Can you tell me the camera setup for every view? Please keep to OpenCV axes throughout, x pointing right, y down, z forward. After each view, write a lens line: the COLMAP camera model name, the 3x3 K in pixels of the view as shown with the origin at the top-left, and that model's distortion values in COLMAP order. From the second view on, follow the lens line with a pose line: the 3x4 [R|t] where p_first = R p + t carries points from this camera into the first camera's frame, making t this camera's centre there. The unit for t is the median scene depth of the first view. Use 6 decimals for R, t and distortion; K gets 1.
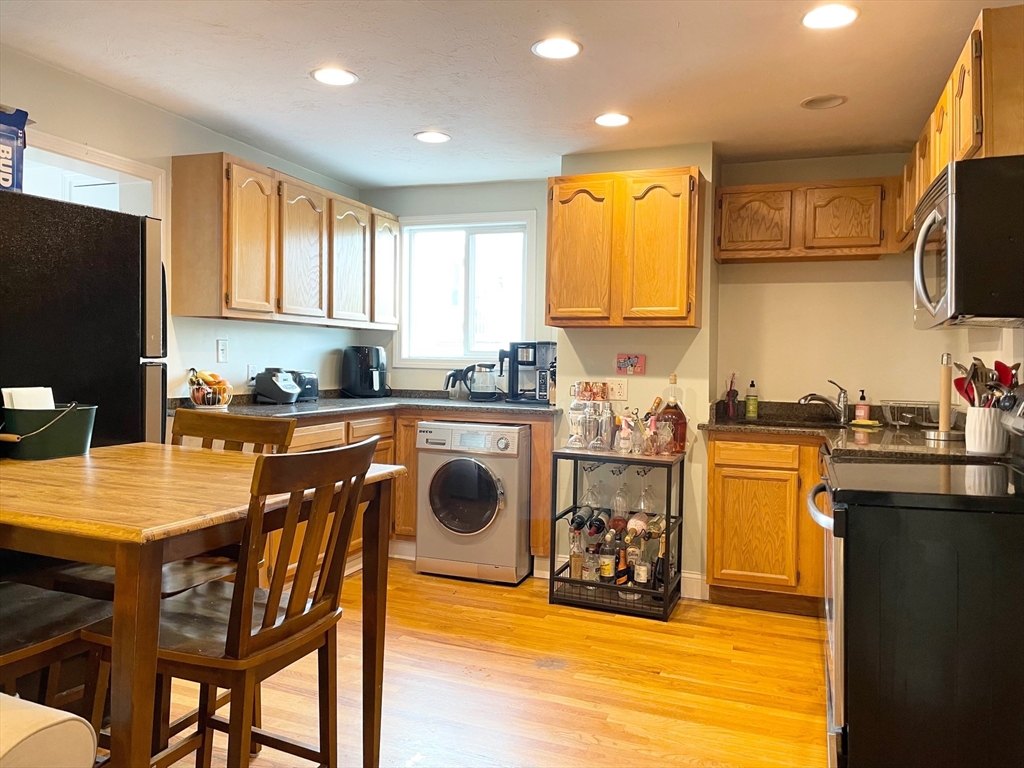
lens RADIAL K [[777.7, 0, 509.8], [0, 777.7, 380.8], [0, 0, 1]] dist [0.062217, -0.071566]
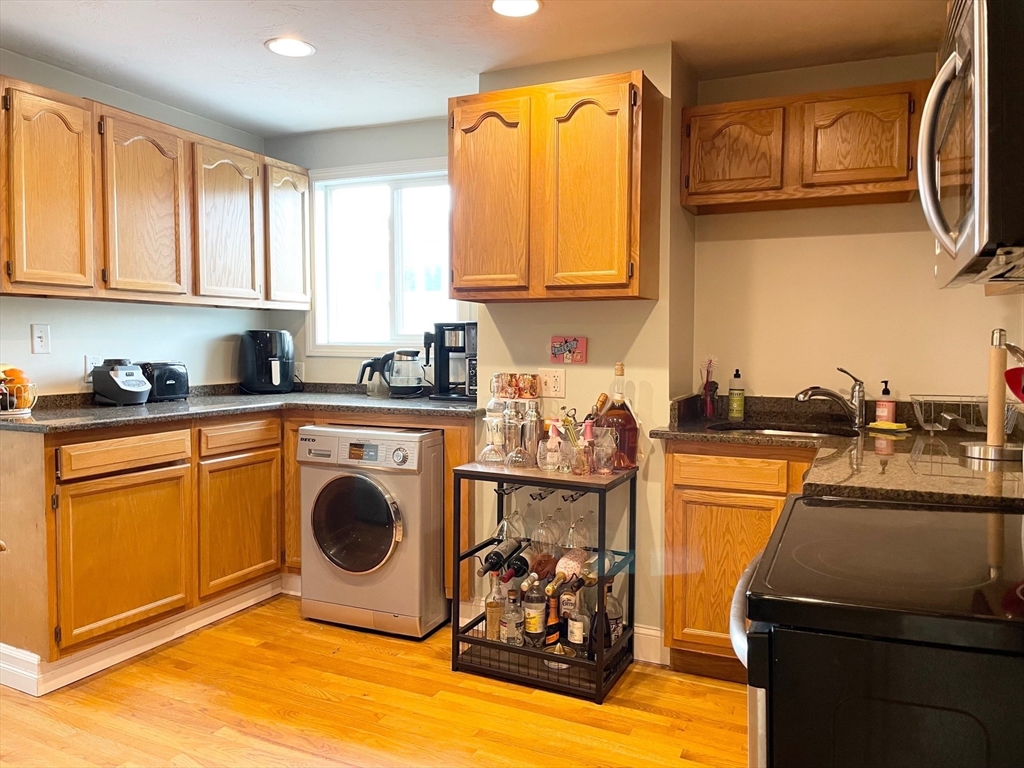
lens RADIAL K [[777.7, 0, 512.2], [0, 777.7, 385.1], [0, 0, 1]] dist [0.062217, -0.071566]
pose [[0.997669, -0.008968, -0.067649, 0.157341], [0.010793, 0.999586, 0.026661, -0.007895], [0.067382, -0.027329, 0.997353, 0.255239]]
